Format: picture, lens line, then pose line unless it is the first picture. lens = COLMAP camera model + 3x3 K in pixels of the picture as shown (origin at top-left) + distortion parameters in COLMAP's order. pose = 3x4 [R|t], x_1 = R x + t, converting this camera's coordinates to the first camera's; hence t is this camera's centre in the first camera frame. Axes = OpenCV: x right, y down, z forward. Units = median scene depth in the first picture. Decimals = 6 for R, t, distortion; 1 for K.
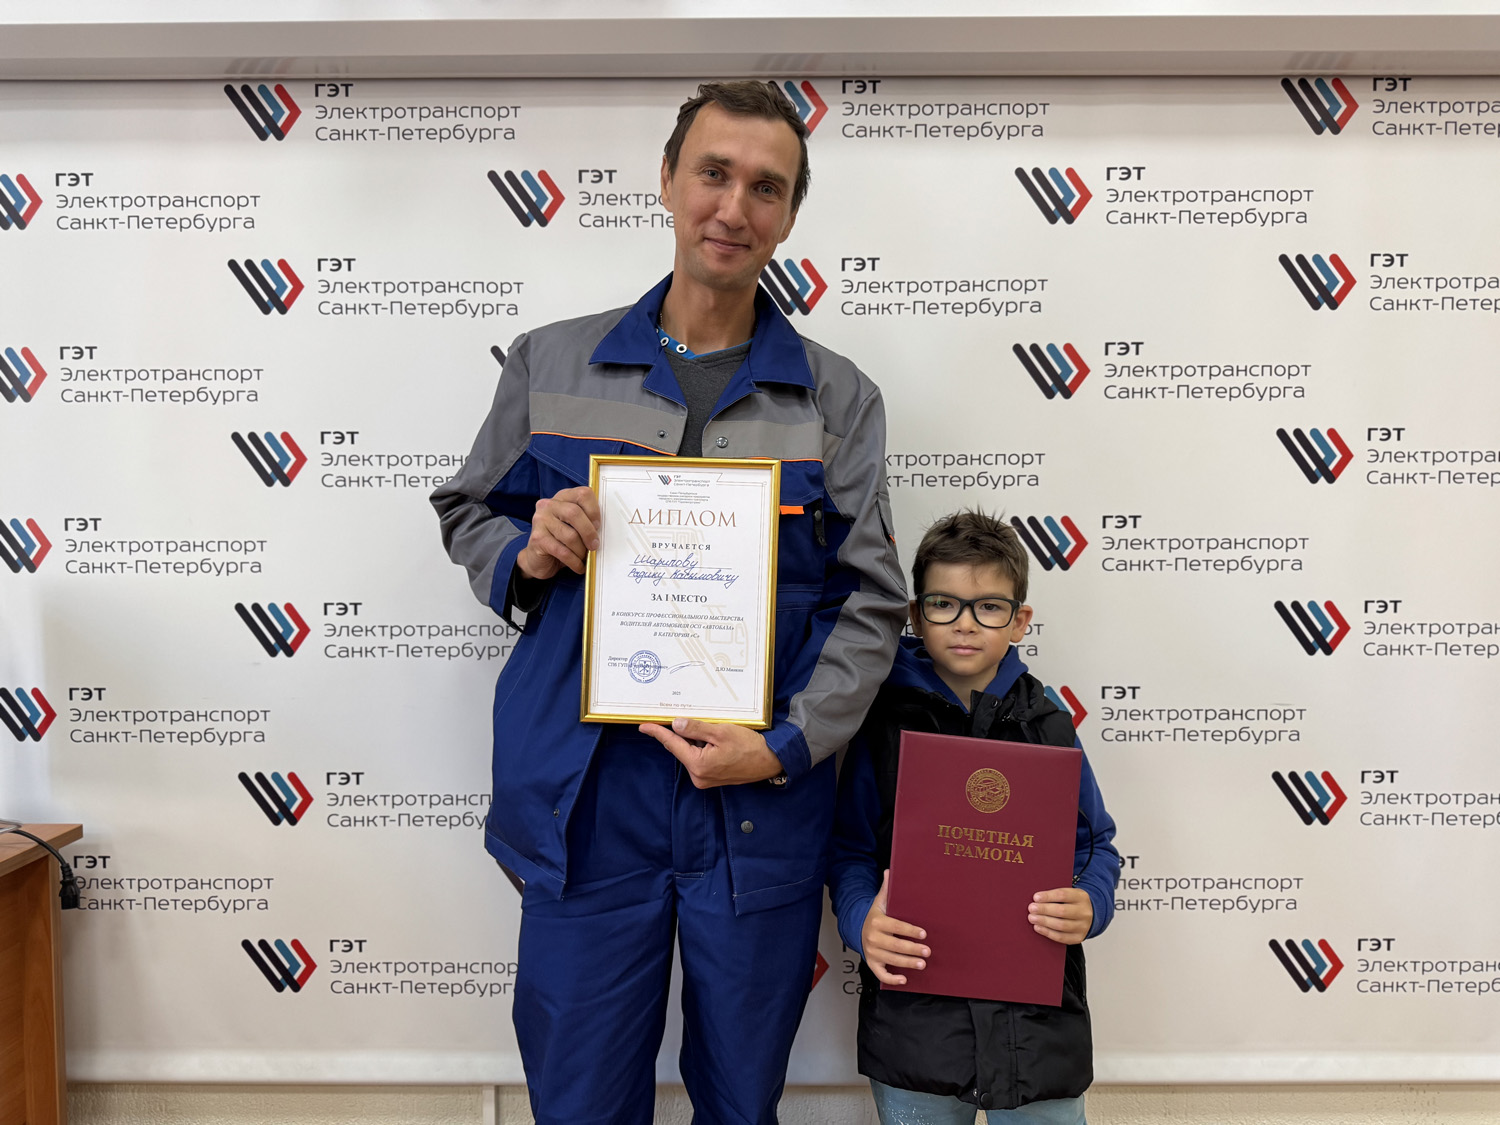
lens RADIAL K [[1066.3, 0, 764.2], [0, 1066.3, 564.8], [0, 0, 1]] dist [0.032305, -0.046045]
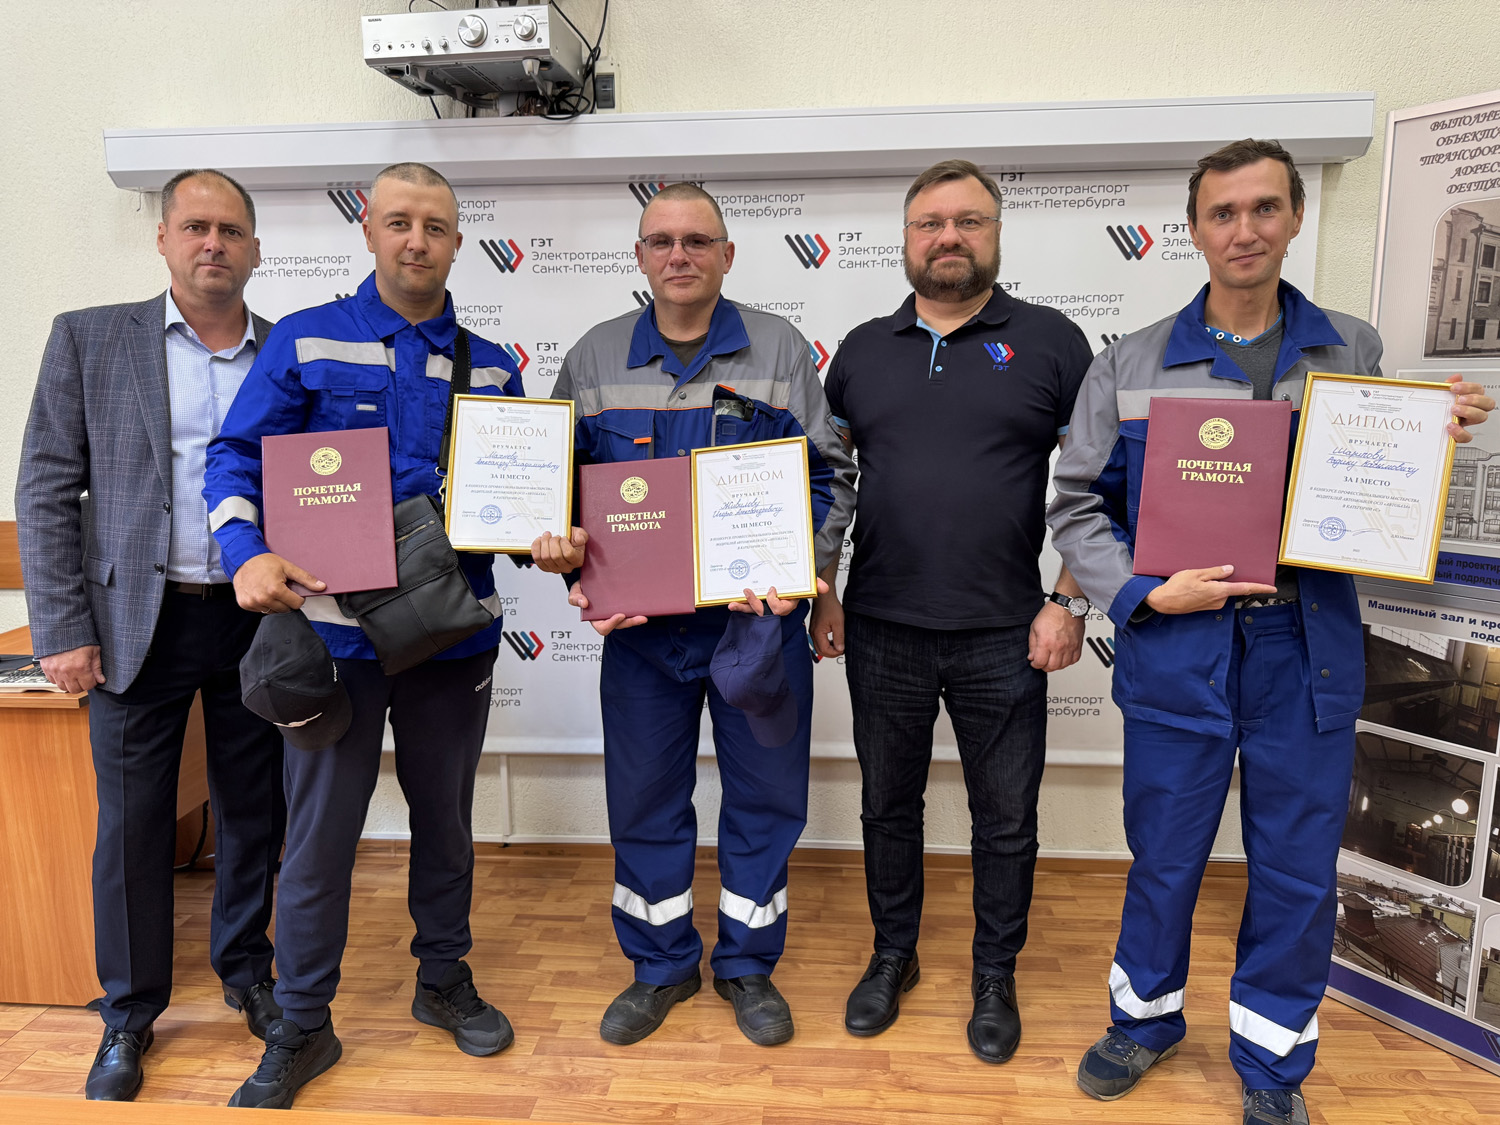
lens RADIAL K [[1066.3, 0, 755.3], [0, 1066.3, 561.4], [0, 0, 1]] dist [0.032305, -0.046045]
pose [[0.997210, 0.005470, -0.074442, 0.313268], [0.004920, 0.990325, 0.138679, -0.092689], [0.074481, -0.138659, 0.987536, -0.732496]]
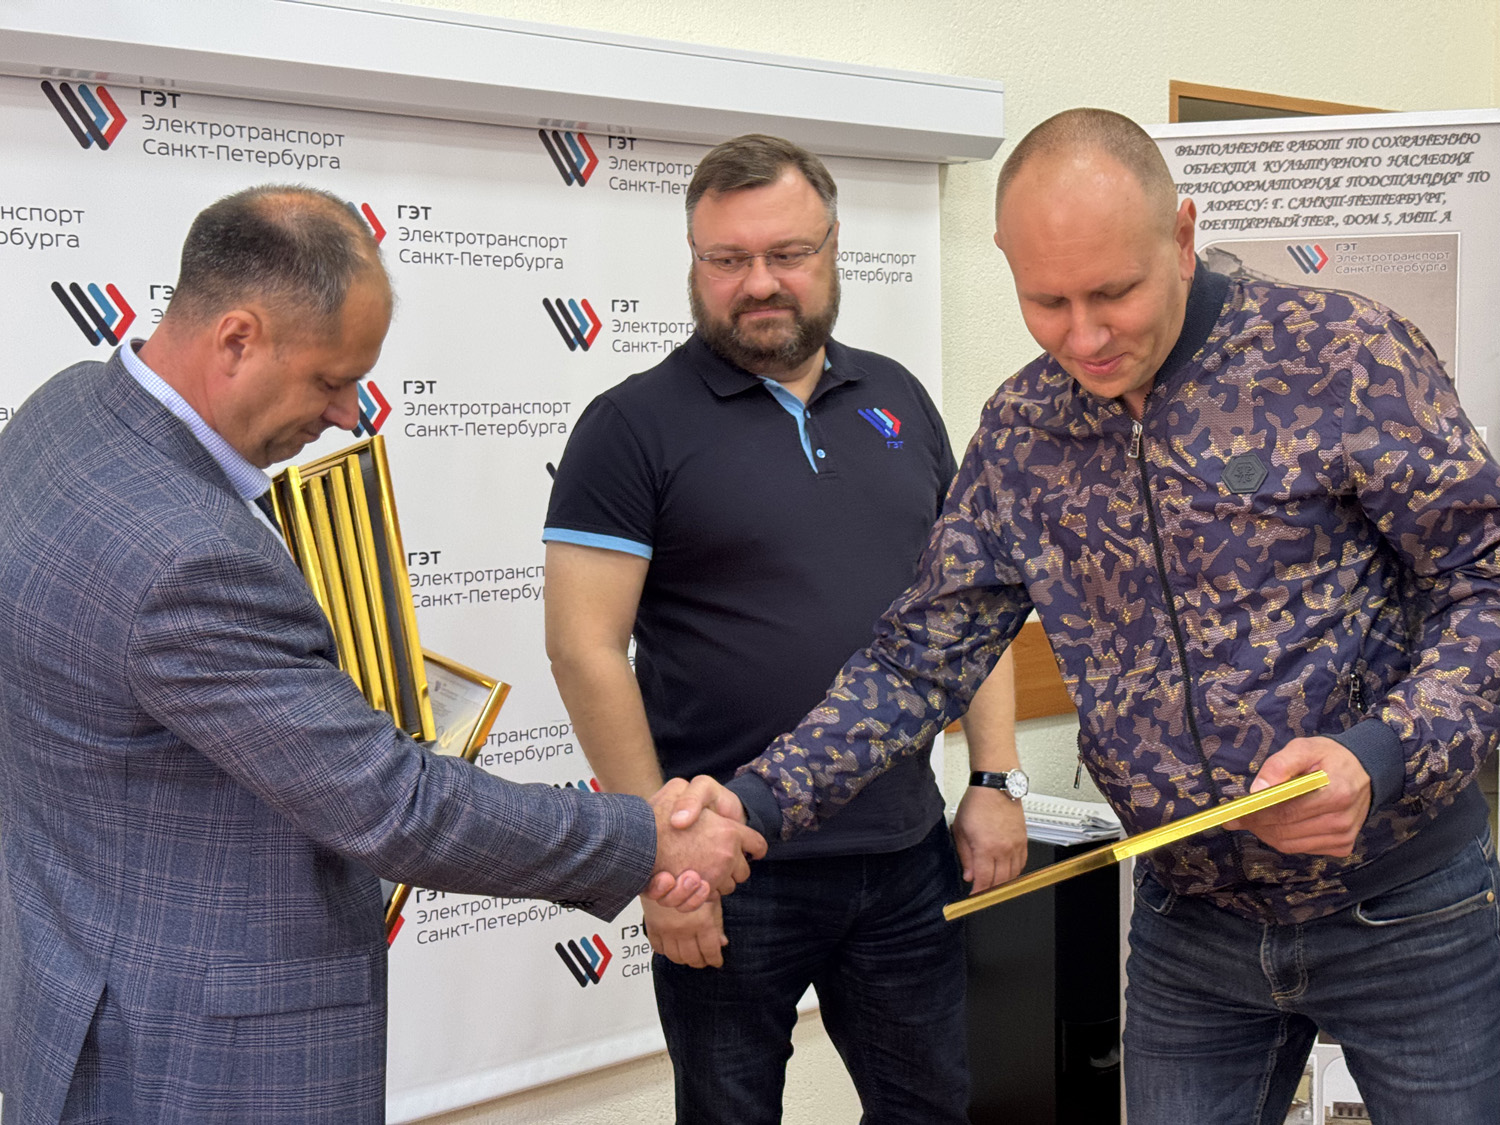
lens RADIAL K [[2136.8, 0, 745.1], [0, 2136.8, 535.8], [0, 0, 1]] dist [0.100647, 0.000000]
pose [[0.747450, -0.046335, 0.662700, -0.760569], [0.032383, 0.998920, 0.033318, -0.120662], [-0.663528, -0.003444, 0.748143, -0.689436]]
